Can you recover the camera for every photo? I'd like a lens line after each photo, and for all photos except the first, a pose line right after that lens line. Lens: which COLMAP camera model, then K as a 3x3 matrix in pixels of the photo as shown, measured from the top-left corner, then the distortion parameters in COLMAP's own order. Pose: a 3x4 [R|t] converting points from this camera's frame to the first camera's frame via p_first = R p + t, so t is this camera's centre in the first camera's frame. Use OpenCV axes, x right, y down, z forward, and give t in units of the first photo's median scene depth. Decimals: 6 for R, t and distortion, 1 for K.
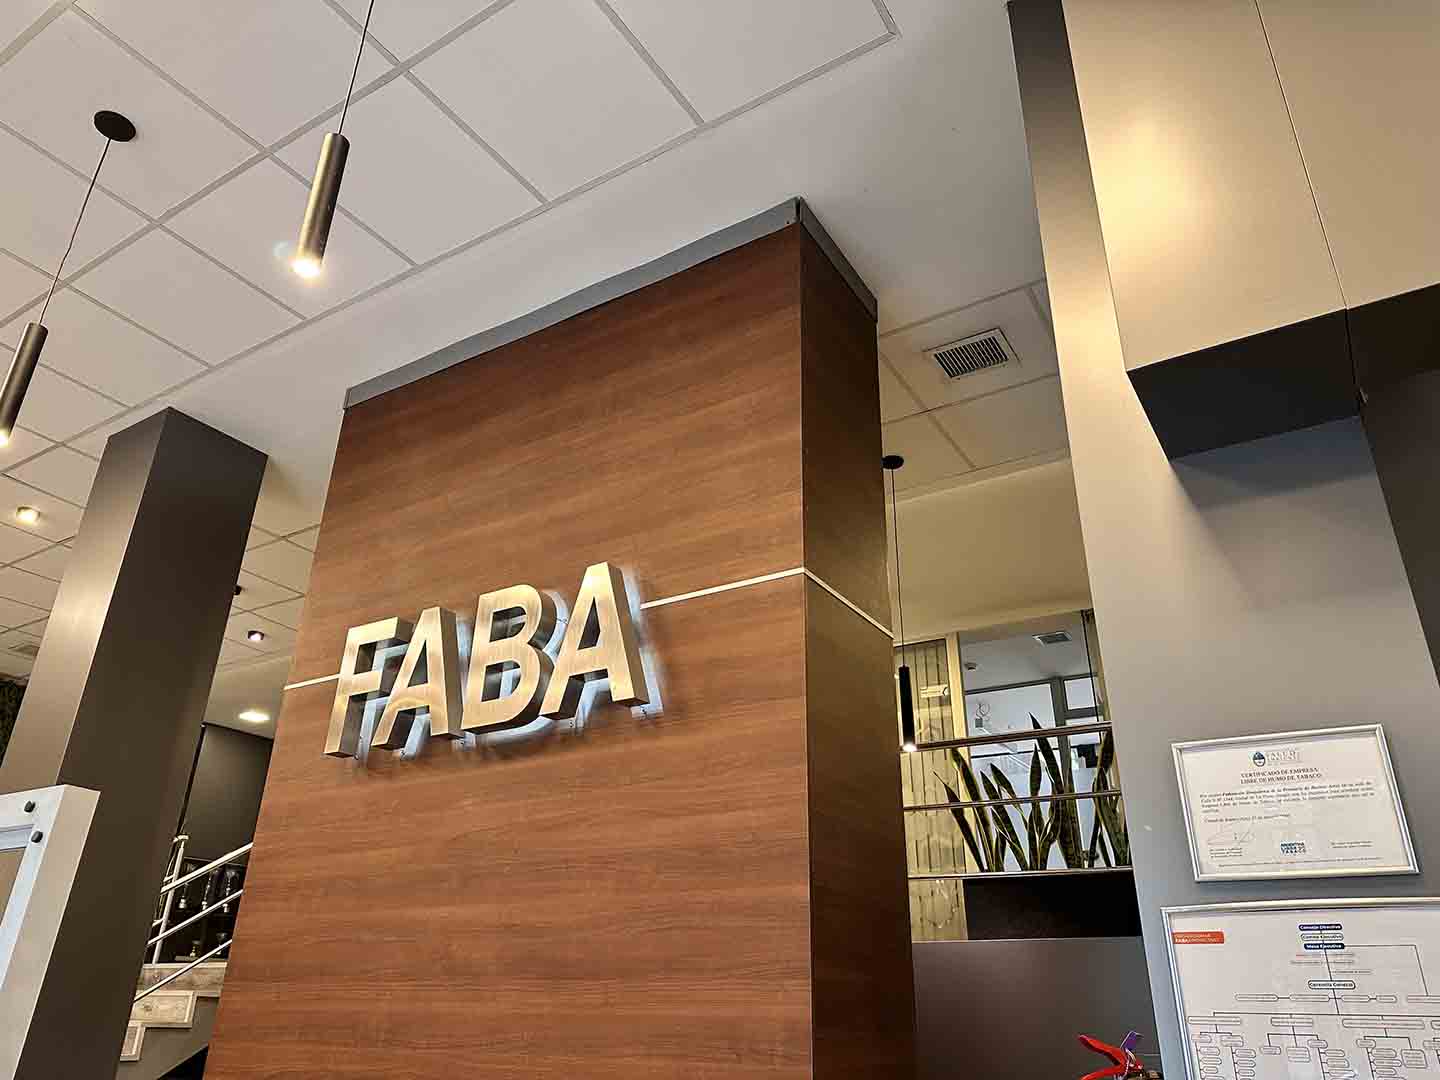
lens RADIAL K [[1015.3, 0, 716.6], [0, 1015.3, 549.4], [0, 0, 1]] dist [0.008686, 0.000100]
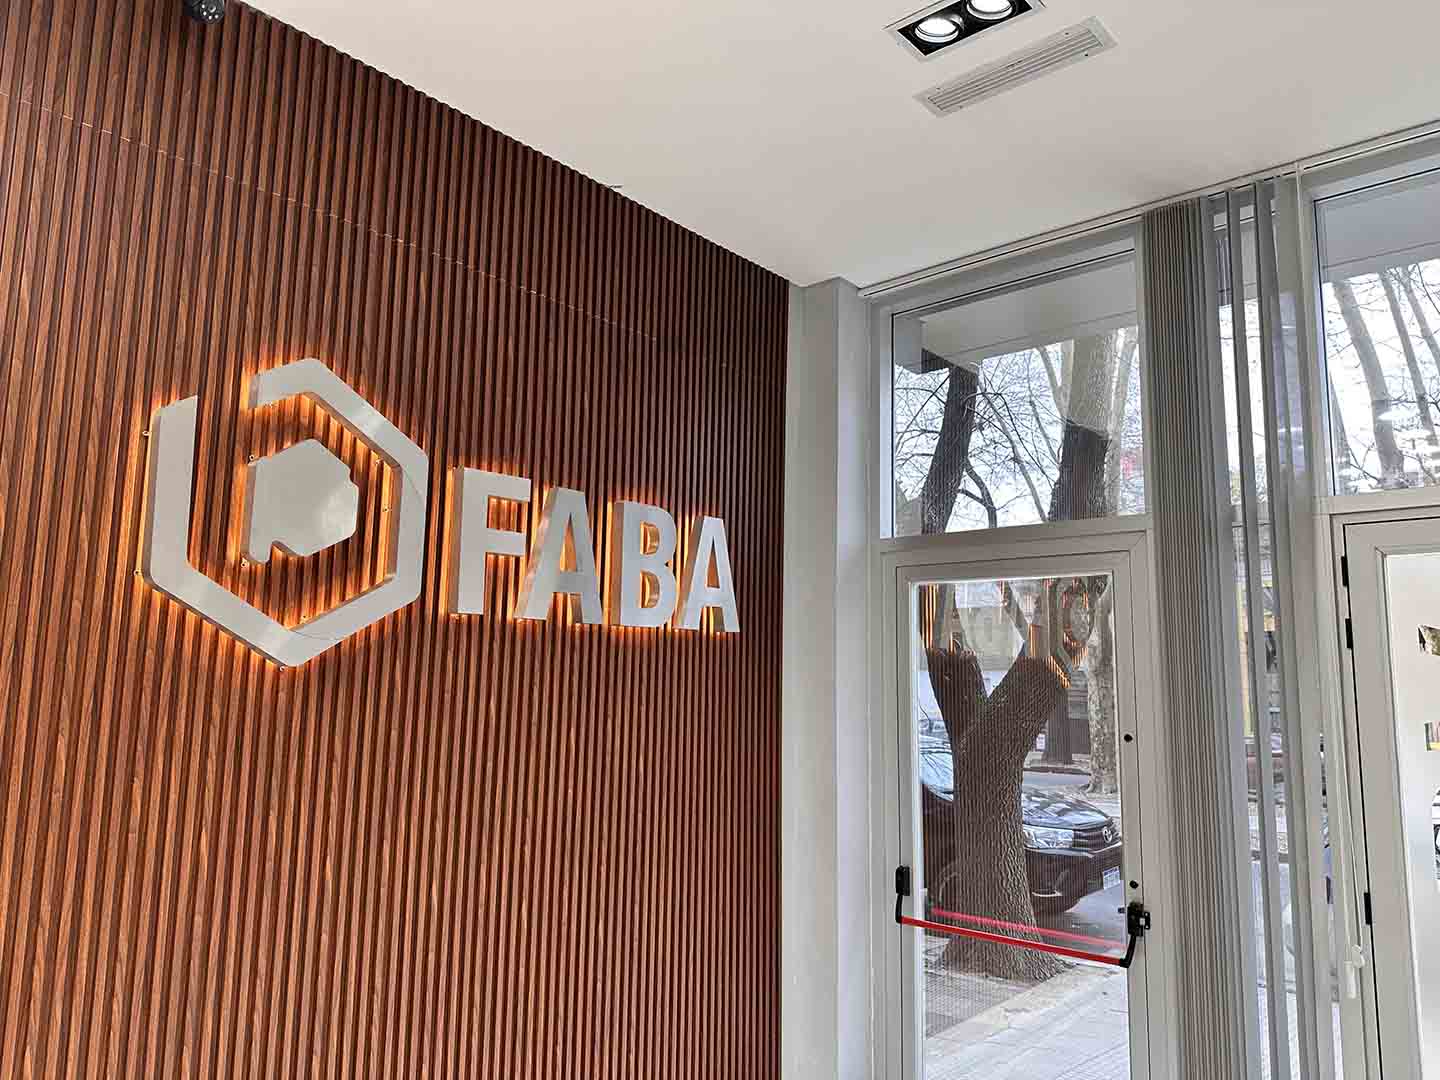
lens RADIAL K [[1015.3, 0, 716.6], [0, 1015.3, 549.4], [0, 0, 1]] dist [0.008686, 0.000100]
pose [[0.157142, 0.115241, 0.980829, -1.368598], [-0.435804, 0.899328, -0.035843, 0.096021], [-0.886217, -0.421817, 0.191545, 0.752174]]
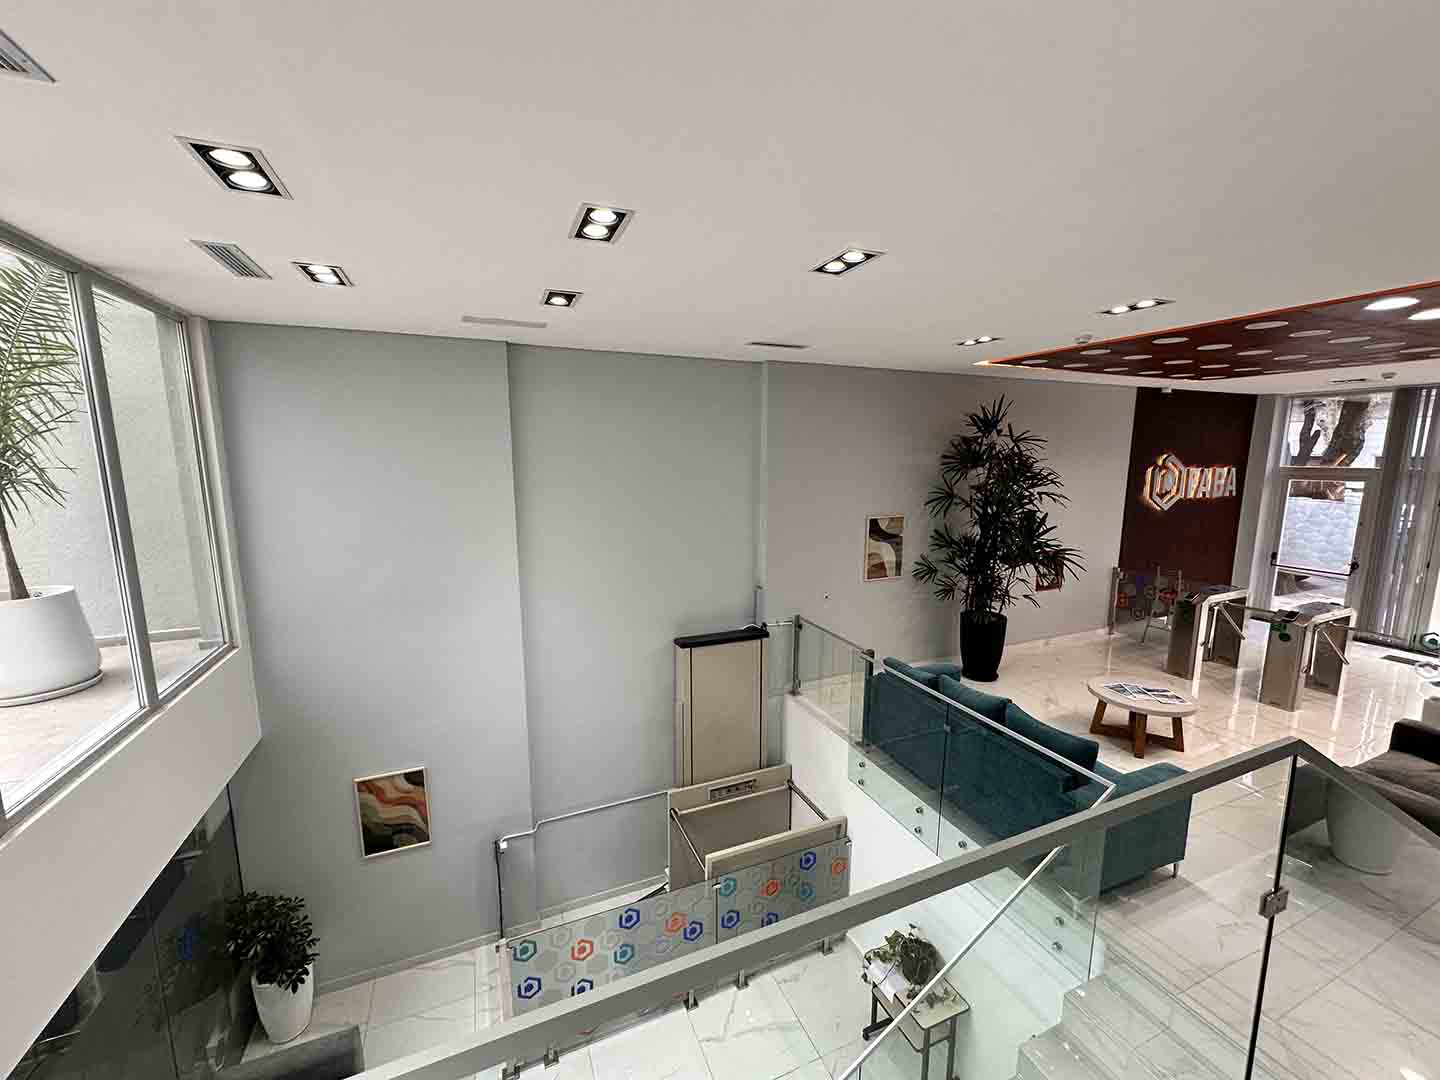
lens RADIAL K [[573.5, 0, 720.0], [0, 573.5, 540.0], [0, 0, 1]] dist [-0.002636, -0.000541]
pose [[0.563194, -0.149118, 0.812758, -3.873604], [-0.338012, 0.855955, 0.391266, 0.075455], [-0.754030, -0.495080, 0.431665, 1.503729]]
